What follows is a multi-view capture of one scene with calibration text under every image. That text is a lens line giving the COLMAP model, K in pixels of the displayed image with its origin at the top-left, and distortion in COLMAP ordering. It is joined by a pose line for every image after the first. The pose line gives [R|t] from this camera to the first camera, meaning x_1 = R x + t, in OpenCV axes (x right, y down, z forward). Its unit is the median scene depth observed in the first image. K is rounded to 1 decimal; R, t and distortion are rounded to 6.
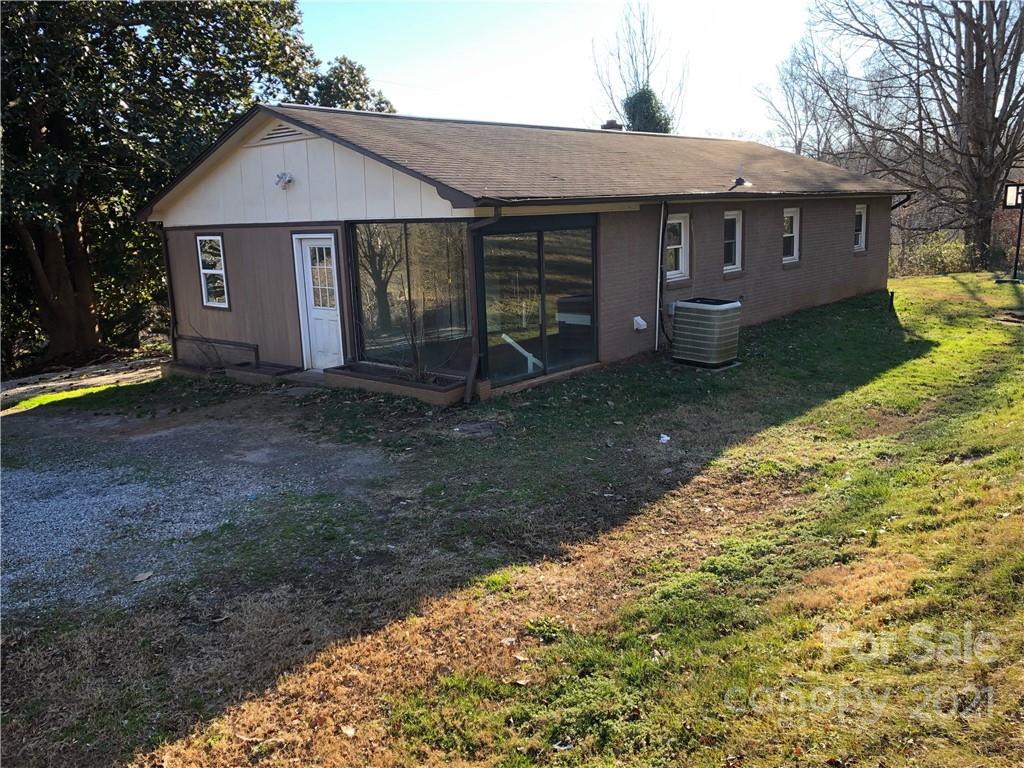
lens RADIAL K [[834.7, 0, 511.4], [0, 834.7, 384.9], [0, 0, 1]] dist [0.066149, -0.004028]
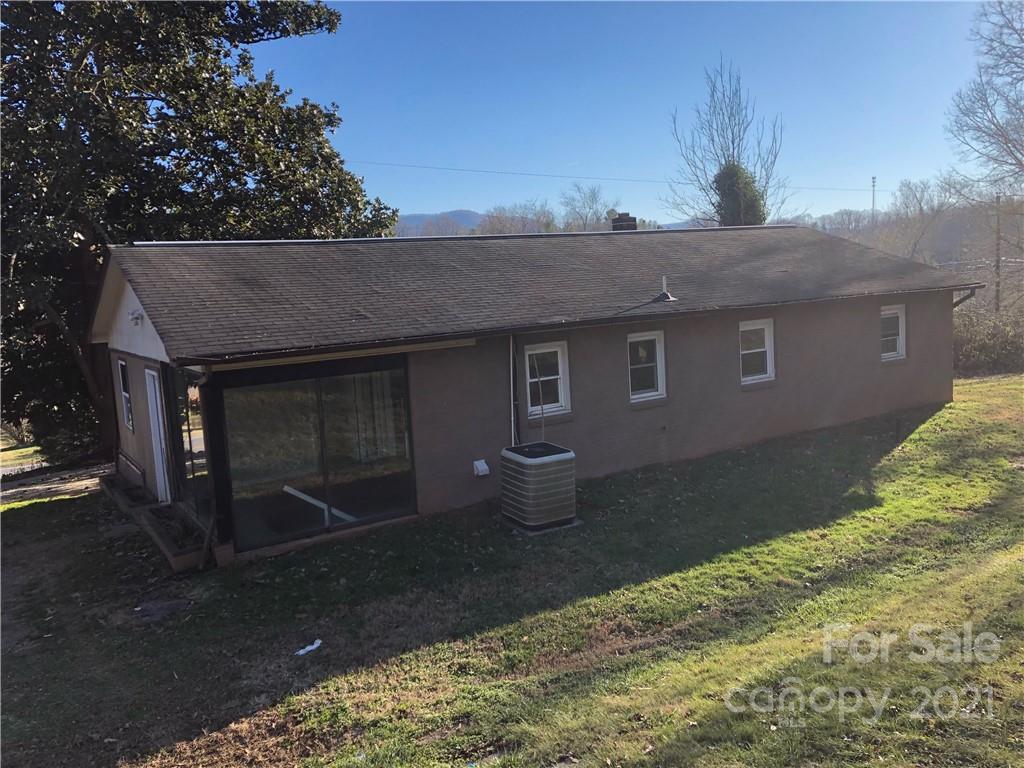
lens RADIAL K [[834.7, 0, 511.4], [0, 834.7, 379.2], [0, 0, 1]] dist [0.066149, -0.004028]
pose [[0.955496, 0.014586, -0.294644, 0.458084], [-0.033342, 0.997717, -0.058736, -0.120369], [0.293114, 0.065946, 0.953800, 0.155460]]
